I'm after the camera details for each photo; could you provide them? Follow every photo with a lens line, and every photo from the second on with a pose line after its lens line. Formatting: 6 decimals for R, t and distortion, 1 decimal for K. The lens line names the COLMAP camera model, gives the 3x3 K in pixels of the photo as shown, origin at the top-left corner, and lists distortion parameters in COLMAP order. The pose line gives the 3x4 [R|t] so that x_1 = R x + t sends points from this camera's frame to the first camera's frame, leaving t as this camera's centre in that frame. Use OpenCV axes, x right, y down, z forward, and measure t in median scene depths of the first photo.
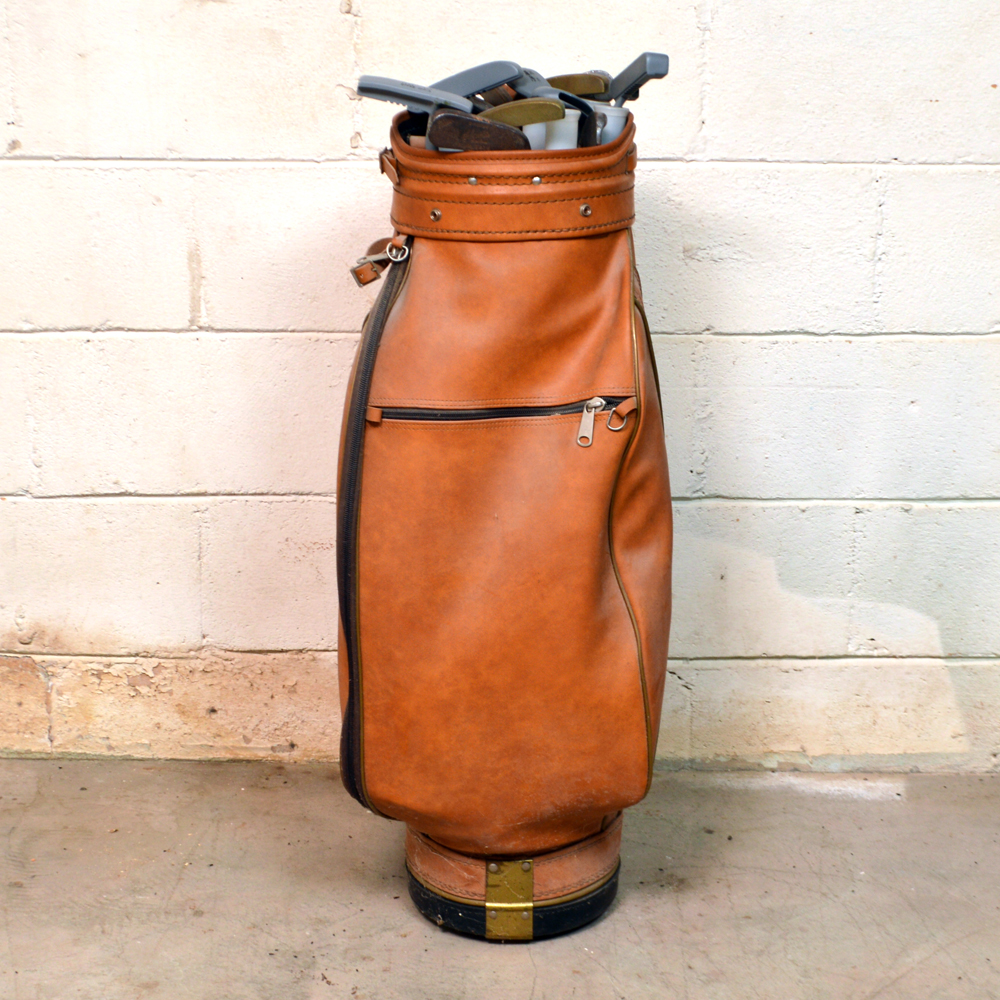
lens RADIAL K [[2248.4, 0, 499.7], [0, 2248.4, 499.9], [0, 0, 1]] dist [-0.027271, 0.000000]
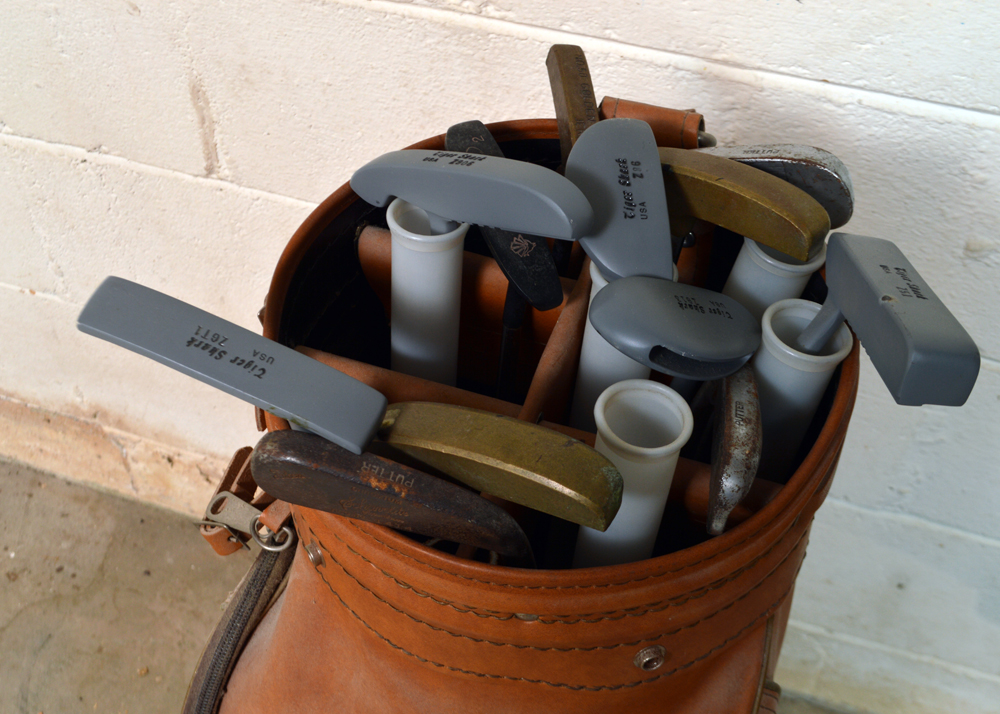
lens RADIAL K [[1218.8, 0, 494.3], [0, 1218.8, 359.8], [0, 0, 1]] dist [-0.016923, 0.000000]
pose [[0.952586, 0.230041, -0.199149, 0.035386], [-0.094571, 0.845950, 0.524810, -0.237165], [0.289198, -0.481093, 0.827595, 0.691377]]
